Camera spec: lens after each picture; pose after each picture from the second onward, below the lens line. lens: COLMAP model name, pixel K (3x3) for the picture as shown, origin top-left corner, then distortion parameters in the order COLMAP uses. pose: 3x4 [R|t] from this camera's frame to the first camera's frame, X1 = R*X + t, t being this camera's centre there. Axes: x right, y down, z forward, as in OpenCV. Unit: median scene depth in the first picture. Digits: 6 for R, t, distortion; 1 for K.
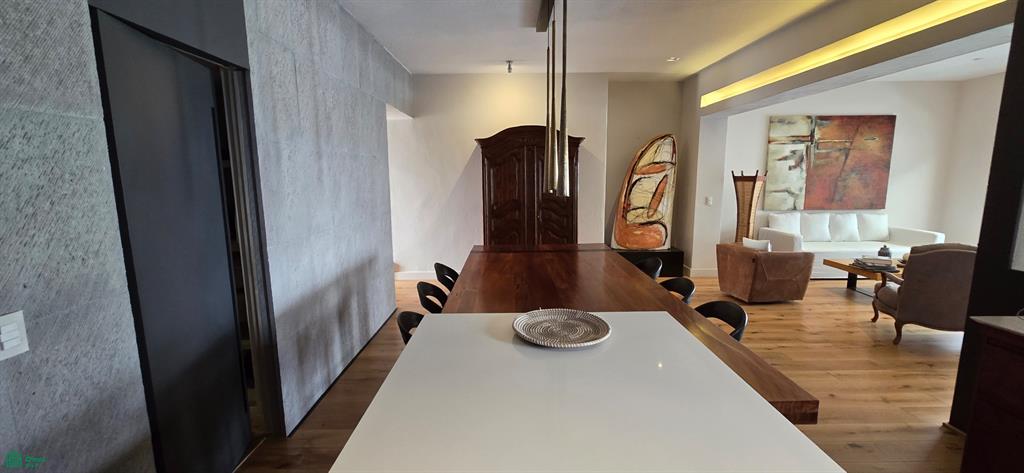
lens RADIAL K [[420.1, 0, 511.3], [0, 420.1, 239.9], [0, 0, 1]] dist [-0.002137, -0.000064]
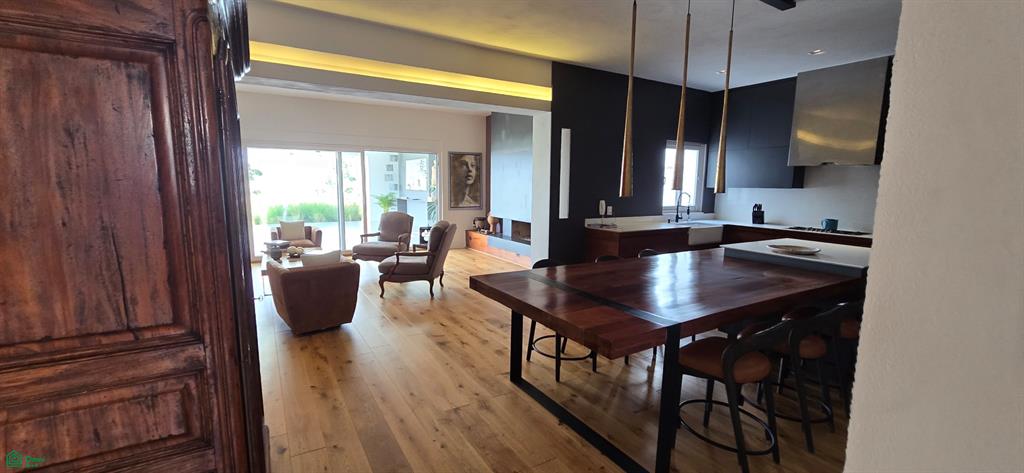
lens RADIAL K [[420.1, 0, 511.3], [0, 420.1, 239.9], [0, 0, 1]] dist [-0.002137, -0.000064]
pose [[-0.512093, -0.114581, 0.851253, -0.249417], [0.124110, 0.970791, 0.205333, -0.119491], [-0.849916, 0.210799, -0.482914, 0.858901]]
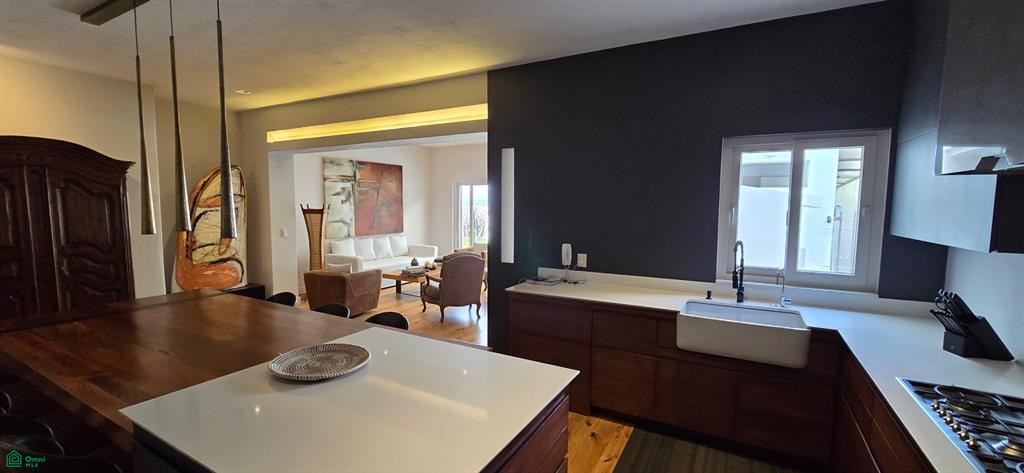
lens RADIAL K [[420.1, 0, 511.3], [0, 420.1, 239.9], [0, 0, 1]] dist [-0.002137, -0.000064]
pose [[0.494854, -0.064924, 0.866547, -0.143545], [0.123030, 0.992395, 0.004095, -0.011113], [-0.860223, 0.104585, 0.499078, 0.006031]]
